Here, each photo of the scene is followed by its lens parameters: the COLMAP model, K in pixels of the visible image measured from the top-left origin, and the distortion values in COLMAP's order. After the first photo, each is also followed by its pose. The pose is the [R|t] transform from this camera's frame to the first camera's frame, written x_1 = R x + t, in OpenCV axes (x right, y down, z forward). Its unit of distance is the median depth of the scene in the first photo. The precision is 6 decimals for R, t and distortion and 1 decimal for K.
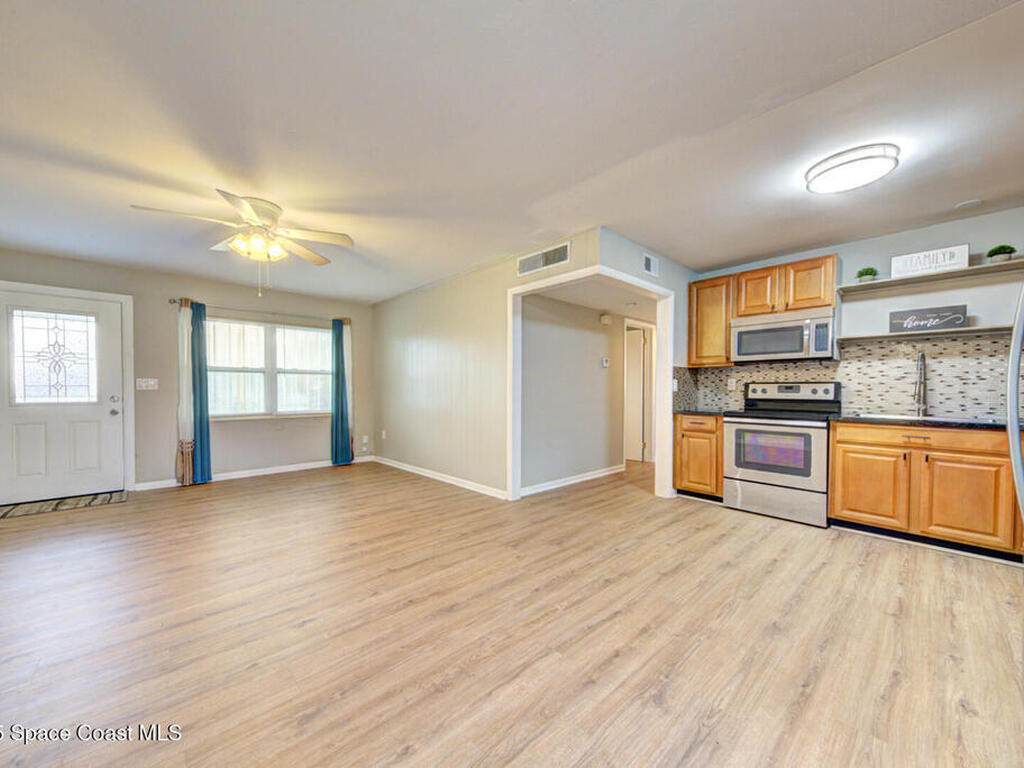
lens RADIAL K [[395.7, 0, 510.0], [0, 395.7, 395.6], [0, 0, 1]] dist [0.031068, -0.007920]
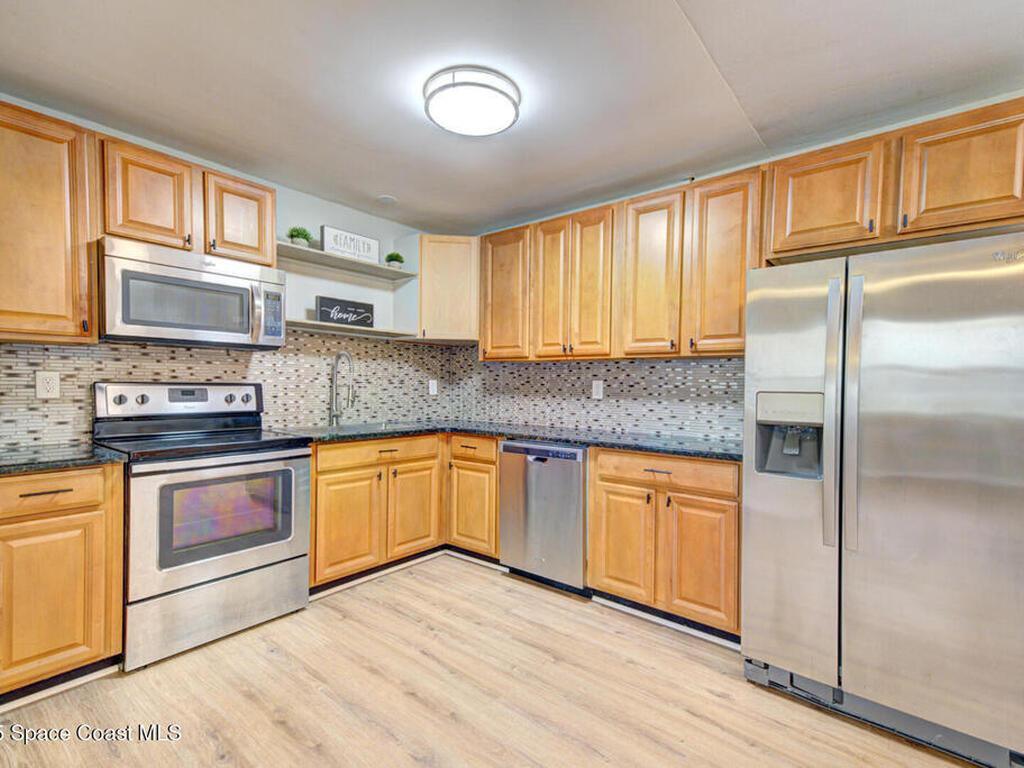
lens RADIAL K [[490.8, 0, 510.4], [0, 490.8, 394.8], [0, 0, 1]] dist [0.031791, -0.000093]
pose [[-0.127956, -0.024005, 0.991489, -0.050385], [0.006937, 0.999661, 0.025098, -0.033139], [-0.991756, 0.010090, -0.127746, 0.690600]]
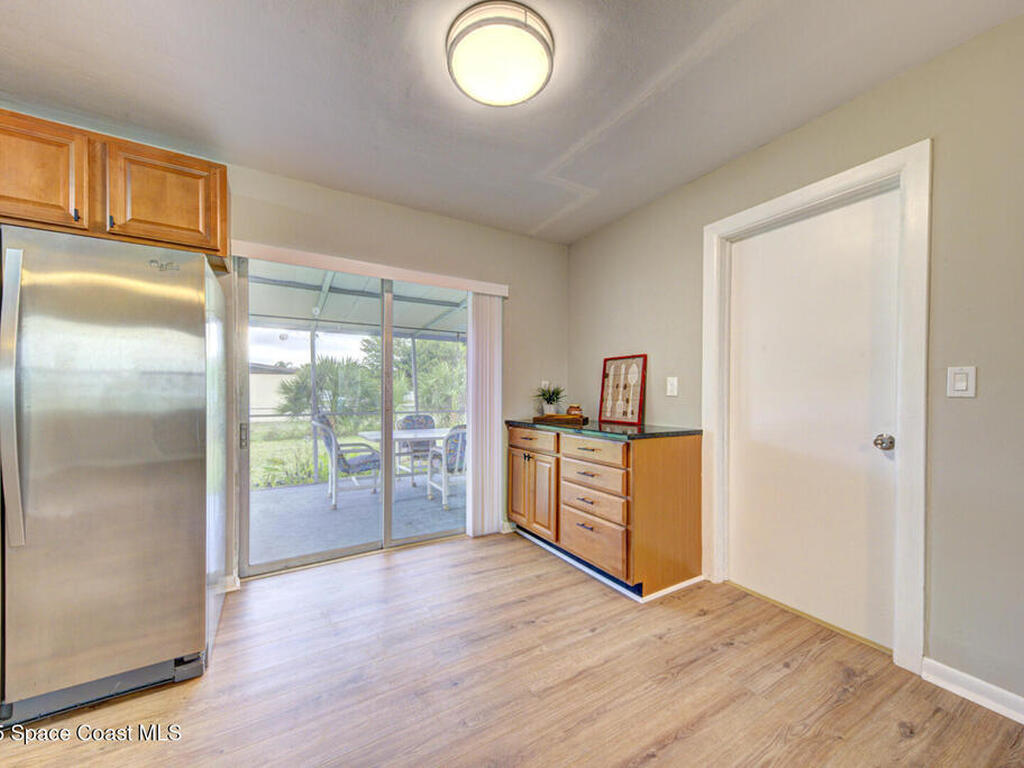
lens RADIAL K [[395.7, 0, 510.0], [0, 395.7, 395.6], [0, 0, 1]] dist [0.031068, -0.007920]
pose [[-0.976044, -0.004122, 0.217533, -0.124495], [0.001501, 0.999669, 0.025677, -0.011449], [-0.217567, 0.025388, -0.975715, 0.557404]]
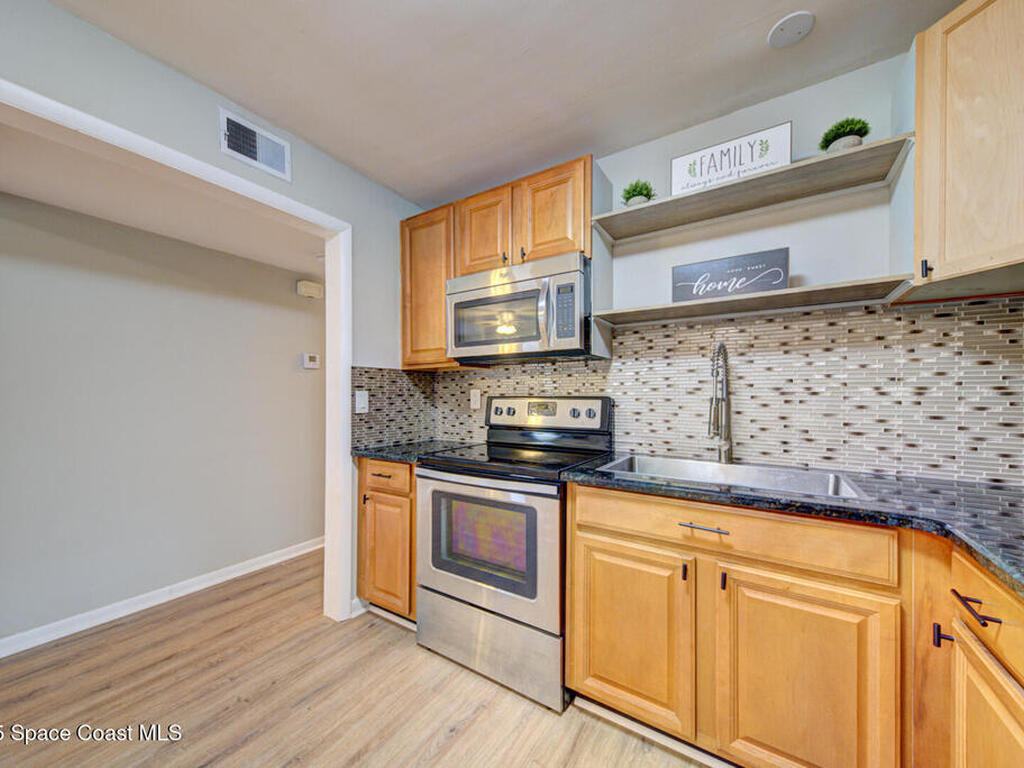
lens RADIAL K [[395.7, 0, 510.0], [0, 395.7, 395.6], [0, 0, 1]] dist [0.031068, -0.007920]
pose [[0.969548, -0.002430, 0.244891, 0.550862], [0.007015, 0.999816, -0.017855, -0.026750], [-0.244802, 0.019030, 0.969386, 0.500105]]
